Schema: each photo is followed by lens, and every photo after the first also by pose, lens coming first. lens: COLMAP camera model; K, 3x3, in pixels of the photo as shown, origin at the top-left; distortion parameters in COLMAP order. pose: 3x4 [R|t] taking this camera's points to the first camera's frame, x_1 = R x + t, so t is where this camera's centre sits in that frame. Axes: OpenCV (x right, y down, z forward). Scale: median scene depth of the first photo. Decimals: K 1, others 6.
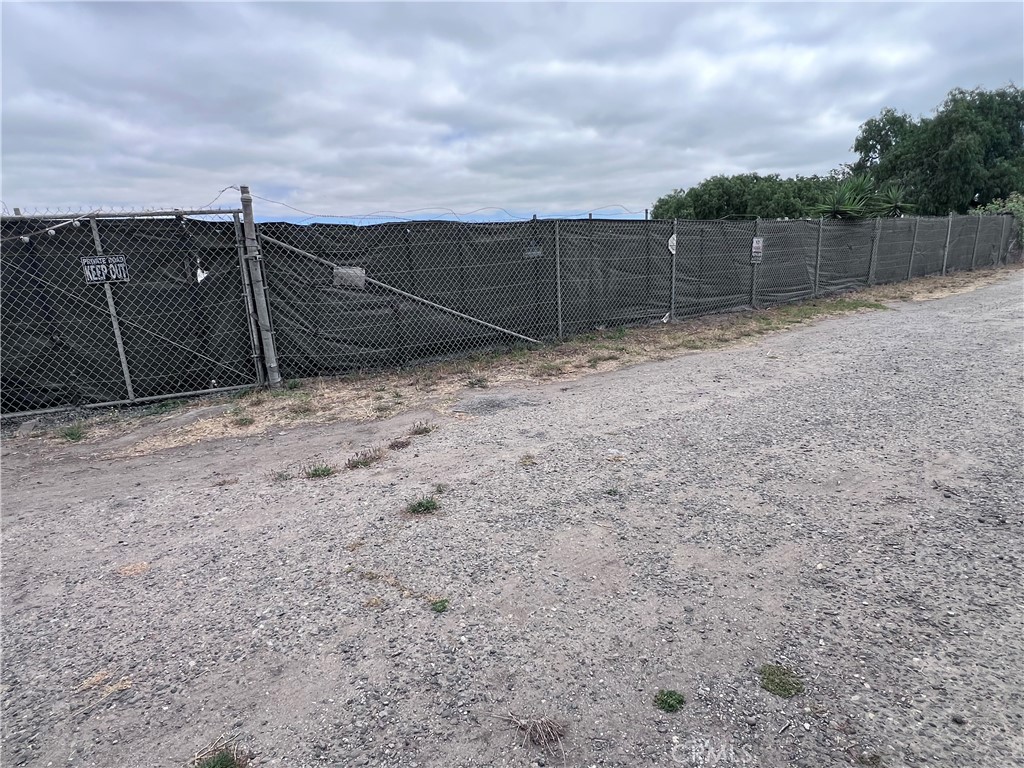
lens RADIAL K [[576.4, 0, 512.0], [0, 576.4, 384.0], [0, 0, 1]] dist [-0.002942, -0.001150]
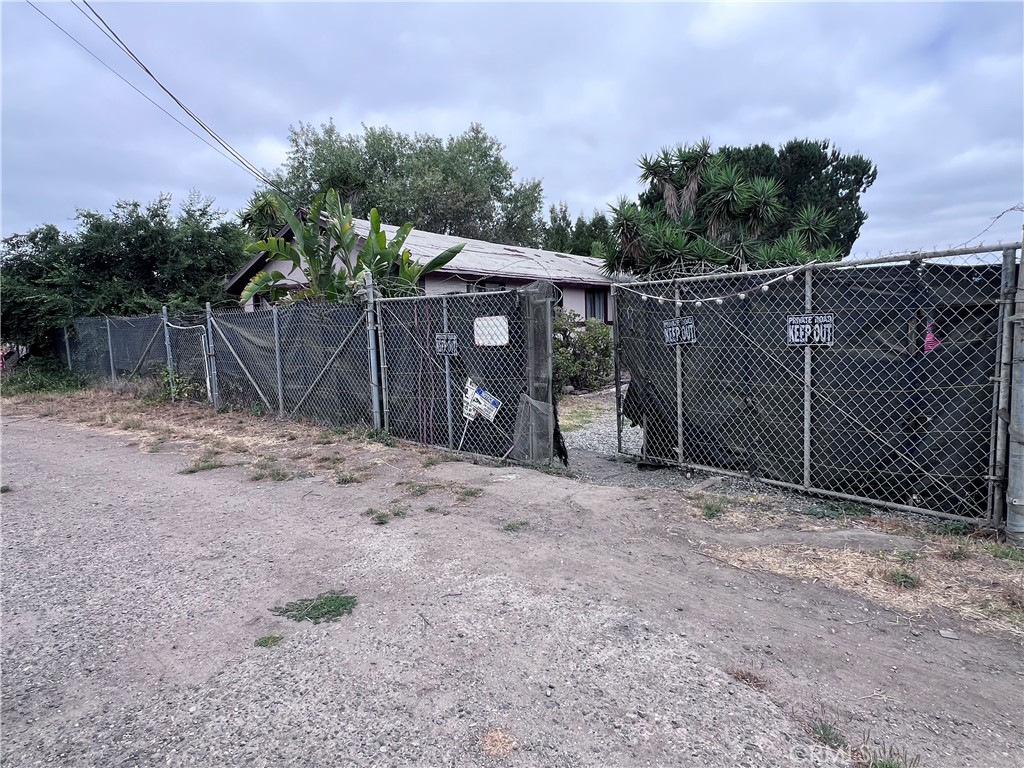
lens RADIAL K [[576.4, 0, 512.0], [0, 576.4, 384.0], [0, 0, 1]] dist [-0.002942, -0.001150]
pose [[0.252185, 0.135637, -0.958126, -0.001411], [-0.210683, 0.974072, 0.082441, -0.096657], [0.944466, 0.181070, 0.274223, 0.360452]]
